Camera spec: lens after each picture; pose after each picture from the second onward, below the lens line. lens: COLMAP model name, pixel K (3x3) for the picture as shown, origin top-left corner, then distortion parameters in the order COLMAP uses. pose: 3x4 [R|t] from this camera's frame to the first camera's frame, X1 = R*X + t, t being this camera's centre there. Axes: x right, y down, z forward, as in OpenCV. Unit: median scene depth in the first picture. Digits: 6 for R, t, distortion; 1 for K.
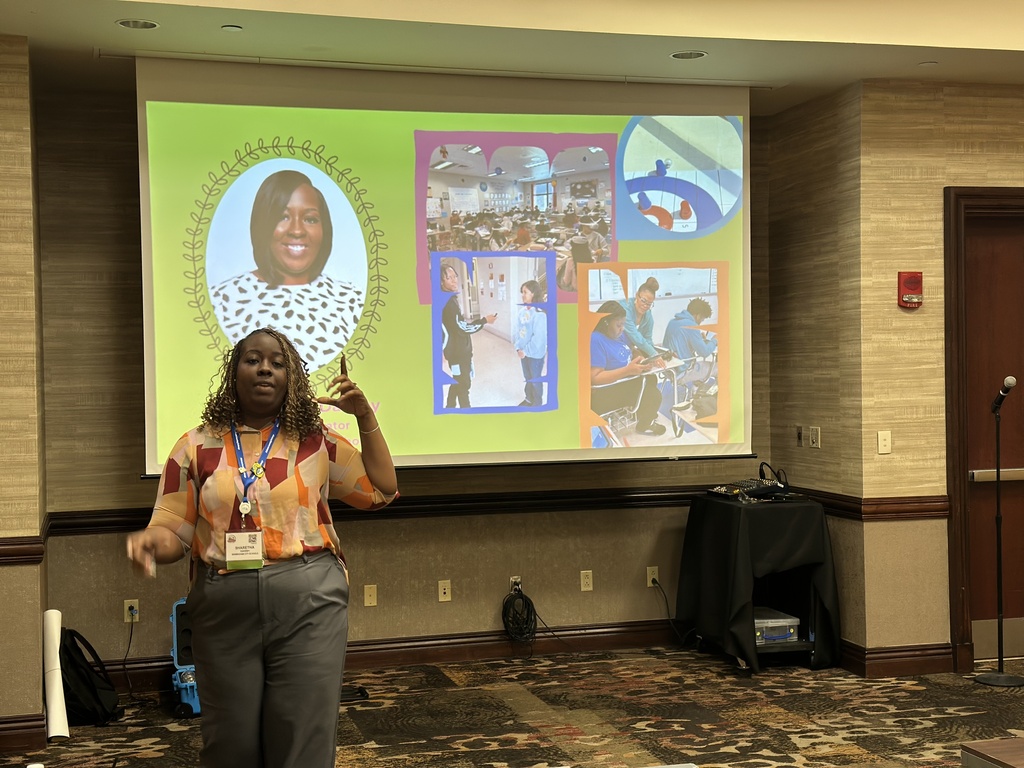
lens RADIAL K [[1420.3, 0, 517.2], [0, 1420.3, 380.7], [0, 0, 1]] dist [0.122858, 0.000000]
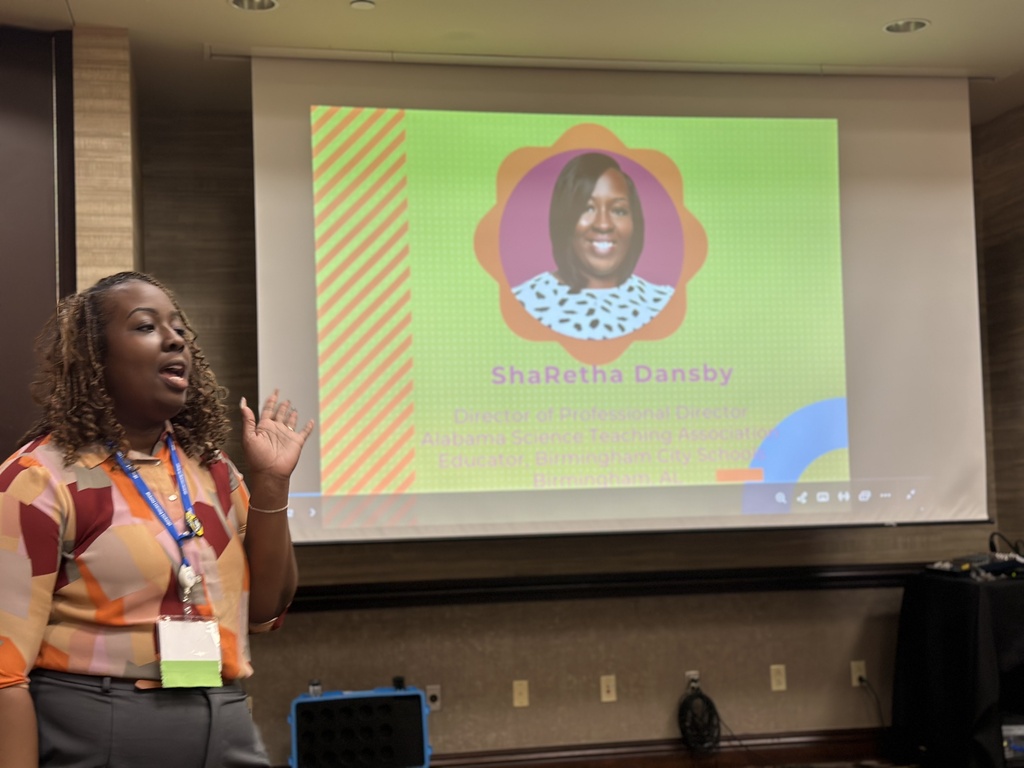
lens RADIAL K [[1420.3, 0, 509.5], [0, 1420.3, 387.2], [0, 0, 1]] dist [0.122858, 0.000000]
pose [[0.996475, -0.020395, -0.081376, -0.038773], [0.014159, 0.996969, -0.076497, 0.035478], [0.082690, 0.075075, 0.993743, 0.152145]]
